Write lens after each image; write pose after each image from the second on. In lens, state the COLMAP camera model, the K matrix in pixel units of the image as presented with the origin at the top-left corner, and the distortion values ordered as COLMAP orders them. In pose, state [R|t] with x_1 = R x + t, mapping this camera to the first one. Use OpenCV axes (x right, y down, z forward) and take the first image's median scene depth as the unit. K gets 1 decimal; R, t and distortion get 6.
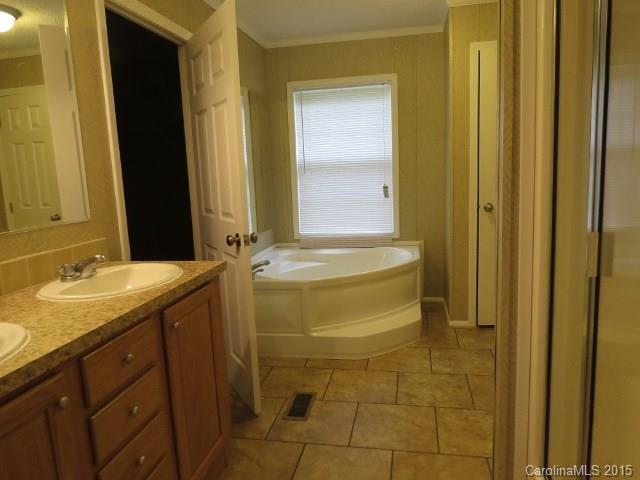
lens RADIAL K [[461.9, 0, 333.9], [0, 461.9, 240.0], [0, 0, 1]] dist [-0.015154, -0.002839]
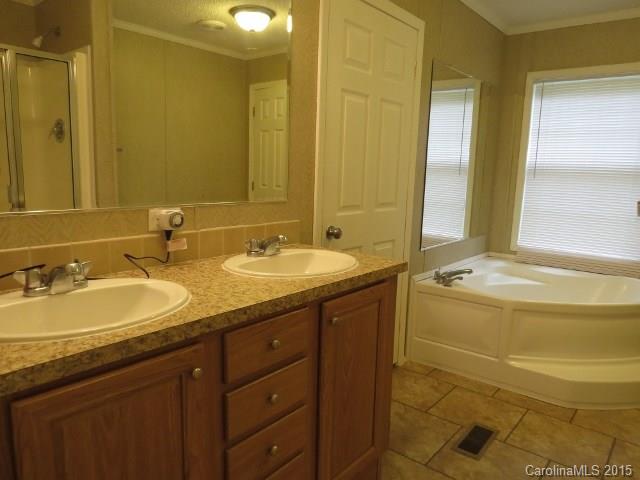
lens RADIAL K [[461.9, 0, 326.0], [0, 461.9, 241.6], [0, 0, 1]] dist [-0.015154, -0.002839]
pose [[0.869694, 0.142244, -0.472650, 0.033090], [-0.140683, 0.989292, 0.038866, -0.004198], [0.473117, 0.032693, 0.880393, 0.079168]]
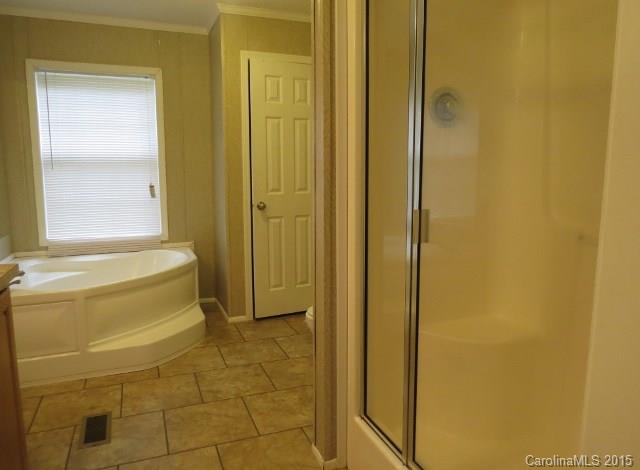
lens RADIAL K [[461.9, 0, 341.6], [0, 461.9, 234.5], [0, 0, 1]] dist [-0.015154, -0.002839]
pose [[0.835223, -0.036807, 0.548679, -0.127751], [0.052010, 0.998572, -0.012186, 0.022926], [-0.547447, 0.038715, 0.835944, 0.005854]]
